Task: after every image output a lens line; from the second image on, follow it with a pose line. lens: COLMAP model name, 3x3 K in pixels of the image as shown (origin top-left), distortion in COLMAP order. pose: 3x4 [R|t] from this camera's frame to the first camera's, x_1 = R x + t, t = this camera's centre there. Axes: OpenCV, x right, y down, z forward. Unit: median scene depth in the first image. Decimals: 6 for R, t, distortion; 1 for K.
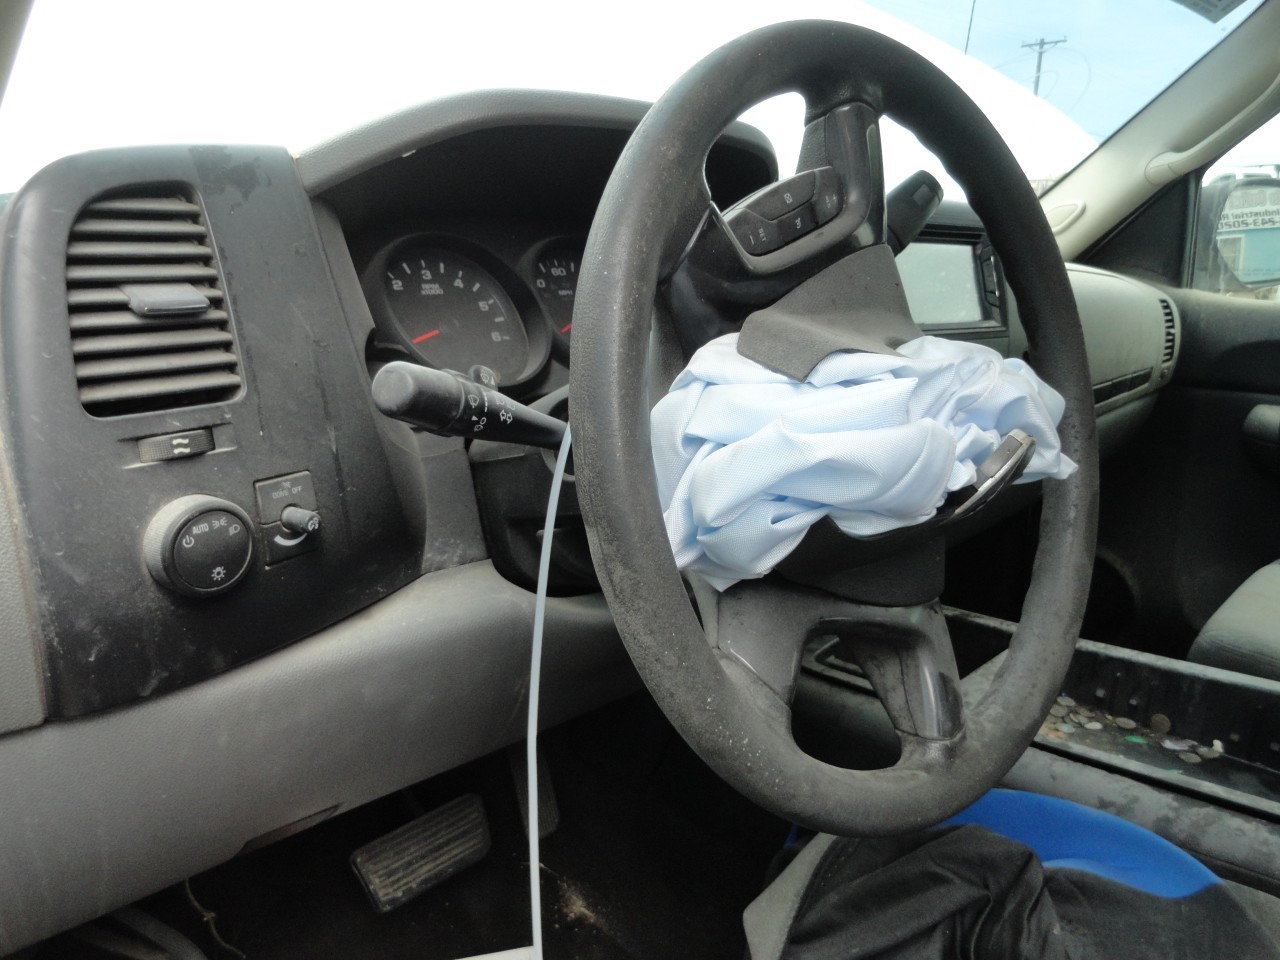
lens RADIAL K [[886.4, 0, 639.7], [0, 886.4, 479.8], [0, 0, 1]] dist [-0.008050, -0.001847]
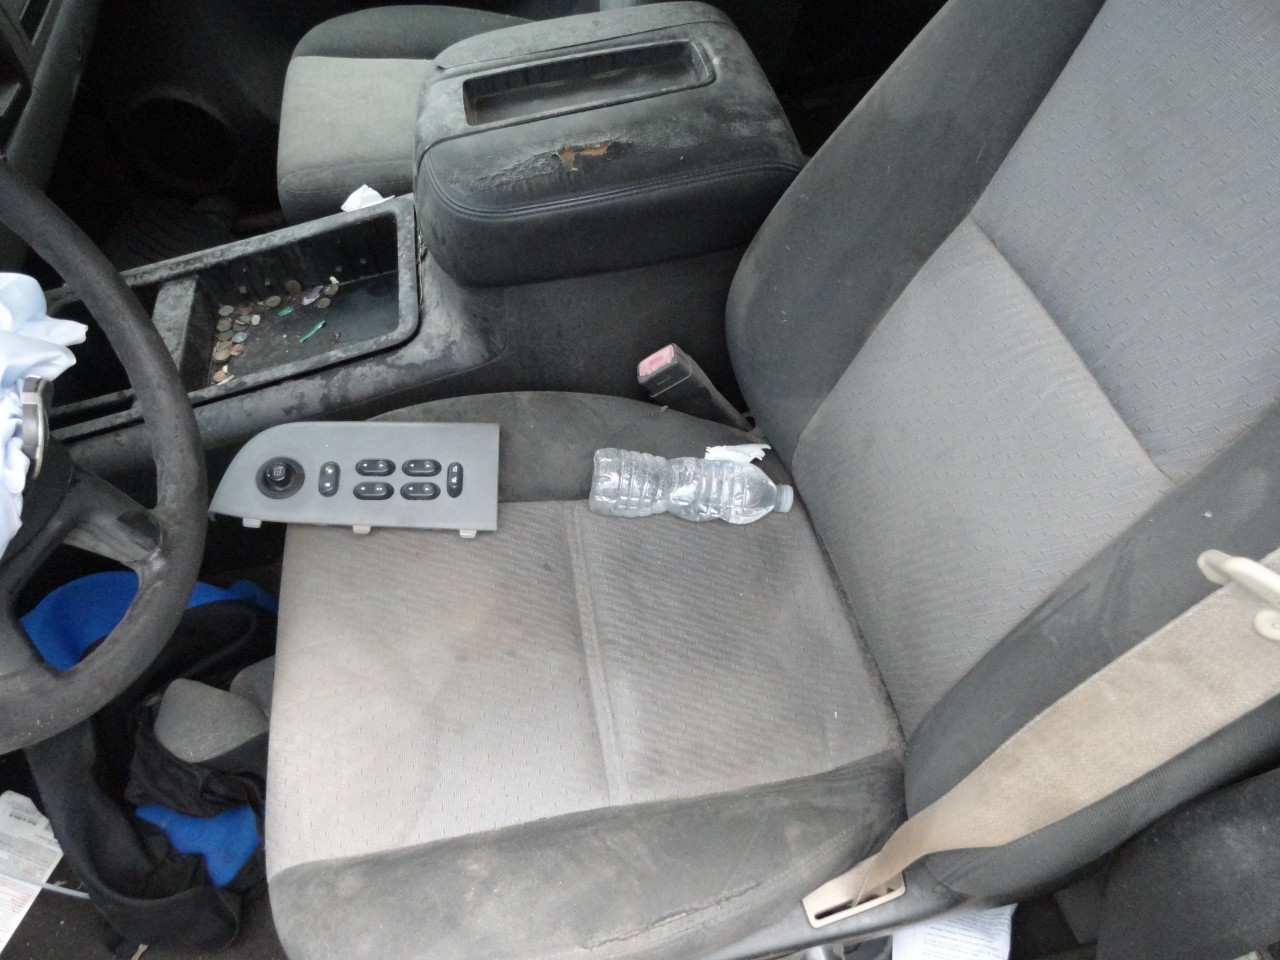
lens RADIAL K [[886.4, 0, 641.0], [0, 886.4, 480.1], [0, 0, 1]] dist [-0.008050, -0.001847]
pose [[0.547800, -0.714388, 0.435391, 0.122629], [0.323928, 0.660946, 0.676920, -0.242170], [-0.771354, -0.229781, 0.593476, -0.196045]]
